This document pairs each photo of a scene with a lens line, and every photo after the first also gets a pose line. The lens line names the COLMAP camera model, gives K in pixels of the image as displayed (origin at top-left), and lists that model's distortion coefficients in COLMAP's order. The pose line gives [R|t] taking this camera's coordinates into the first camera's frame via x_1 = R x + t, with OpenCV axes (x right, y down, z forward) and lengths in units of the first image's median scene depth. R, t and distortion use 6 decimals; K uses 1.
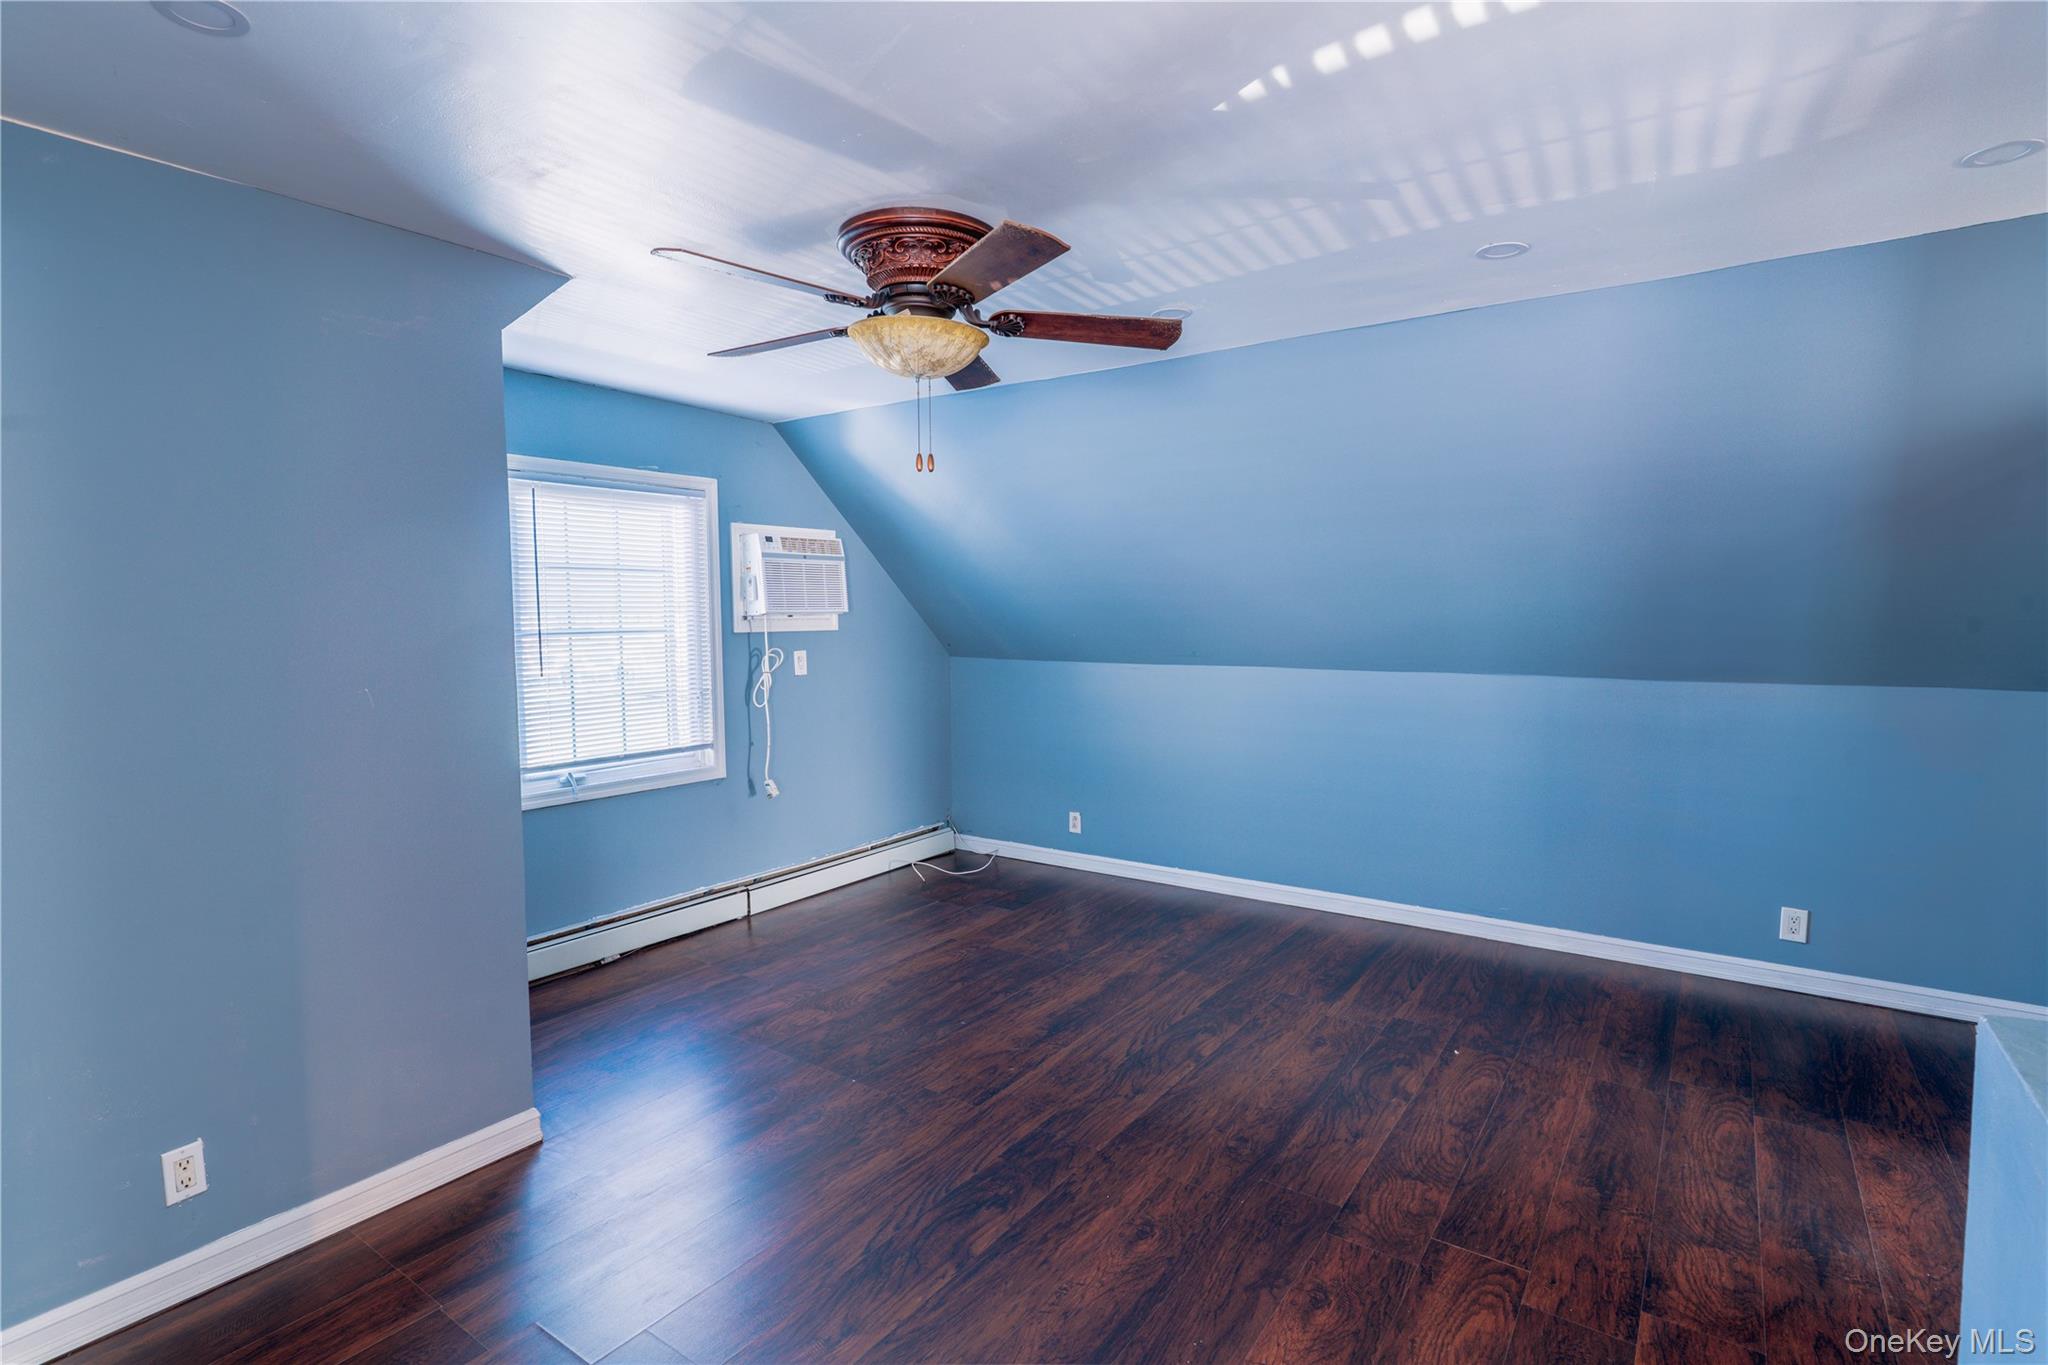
lens RADIAL K [[993.7, 0, 1017.6], [0, 993.7, 681.2], [0, 0, 1]] dist [-0.001956, -0.002987]
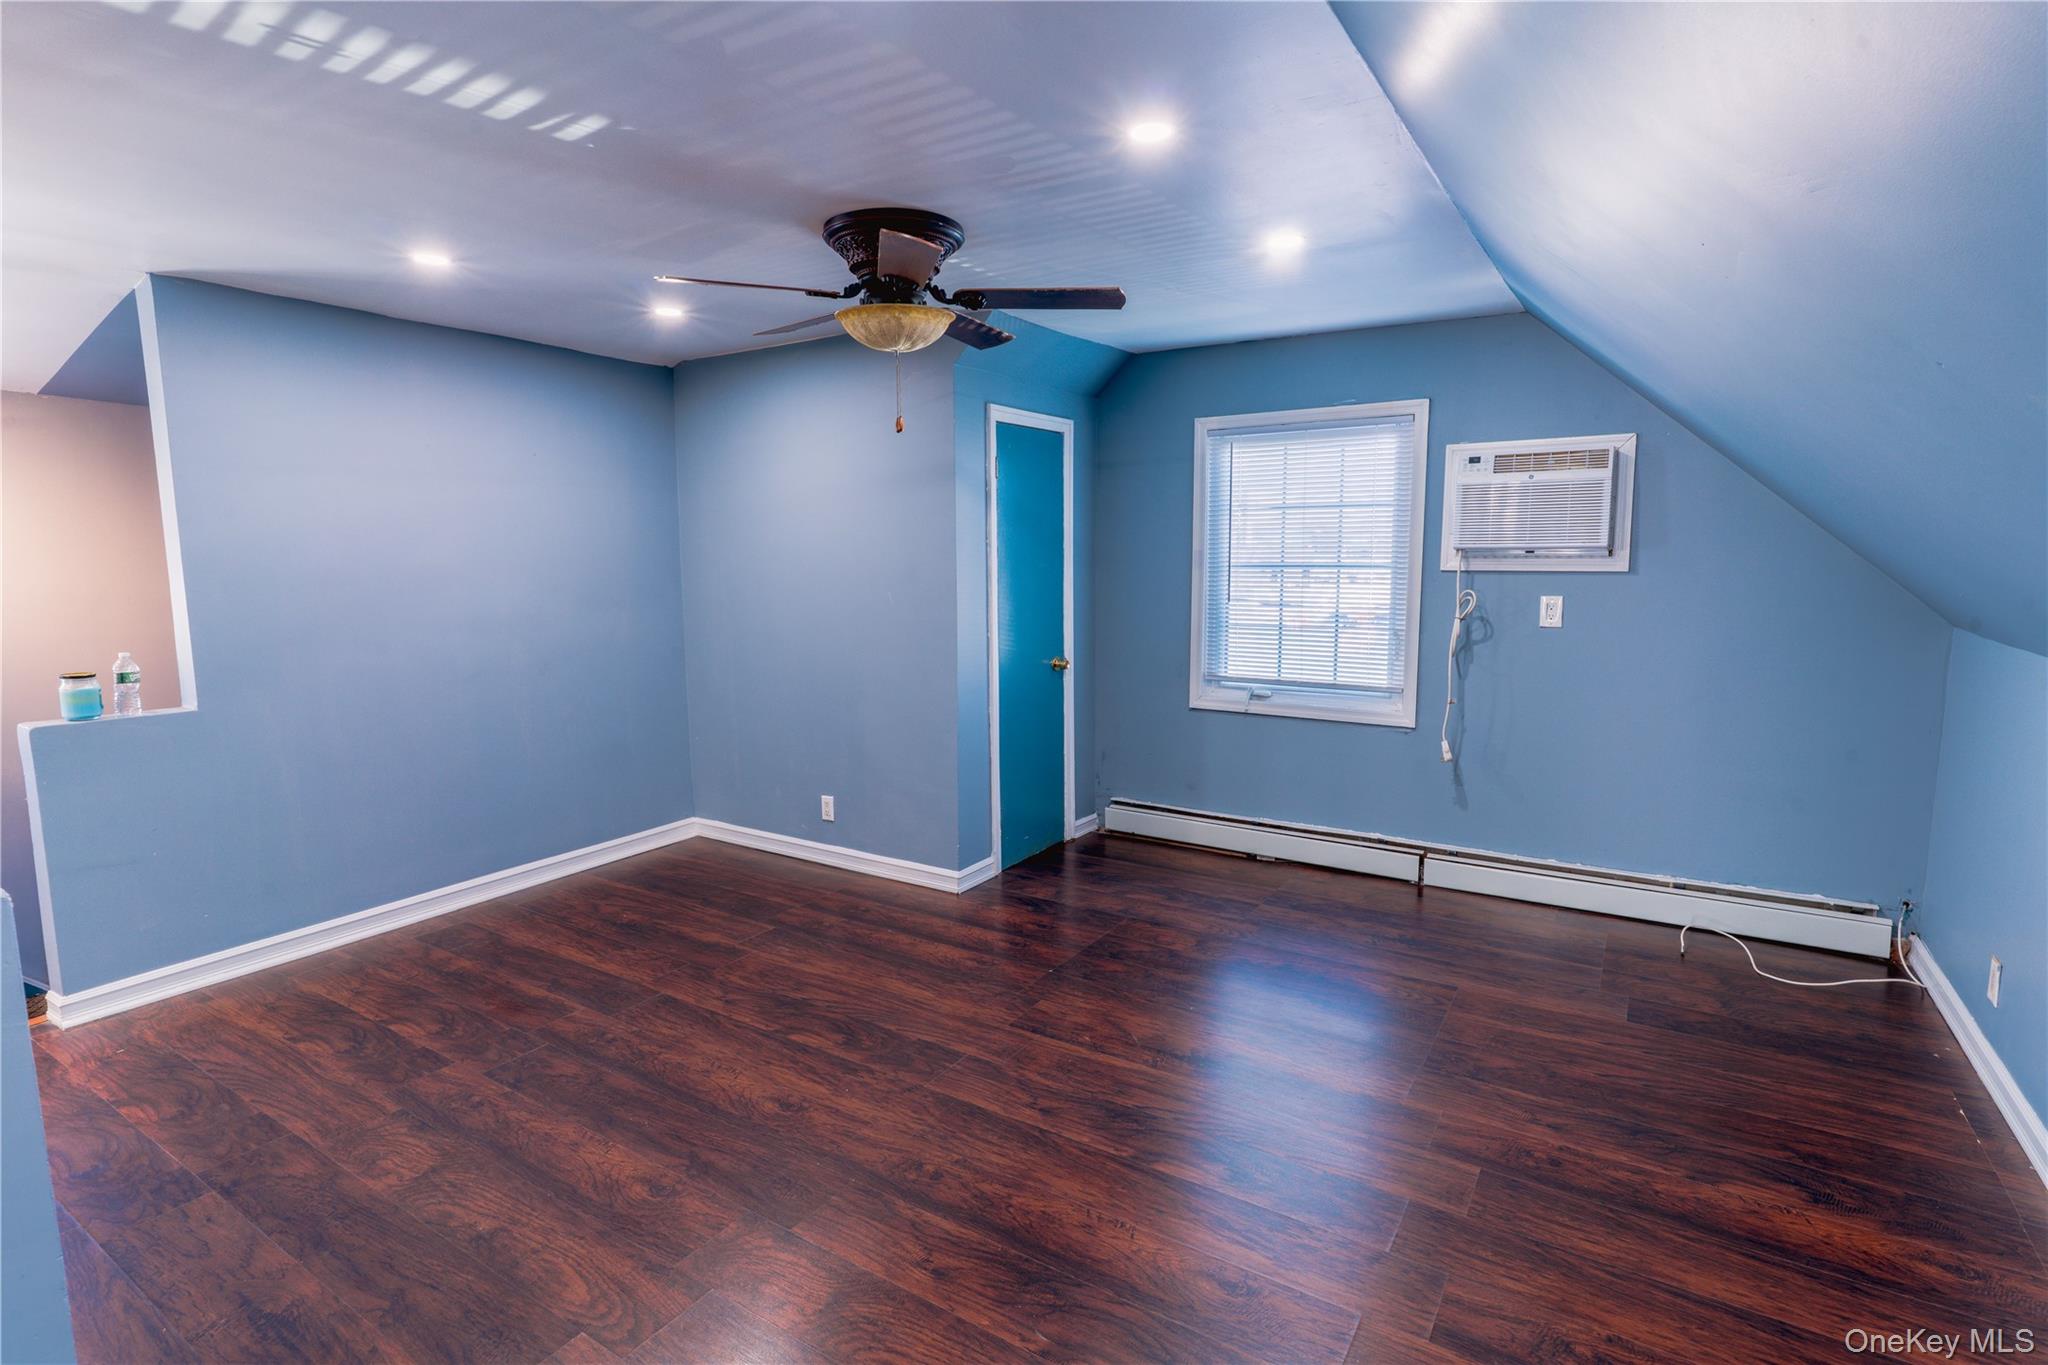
lens RADIAL K [[993.7, 0, 1019.9], [0, 993.7, 682.6], [0, 0, 1]] dist [-0.001956, -0.002987]
pose [[0.045454, 0.139276, -0.989210, 0.673561], [-0.063064, 0.988658, 0.136300, -0.053074], [0.996974, 0.056188, 0.053722, 0.662891]]
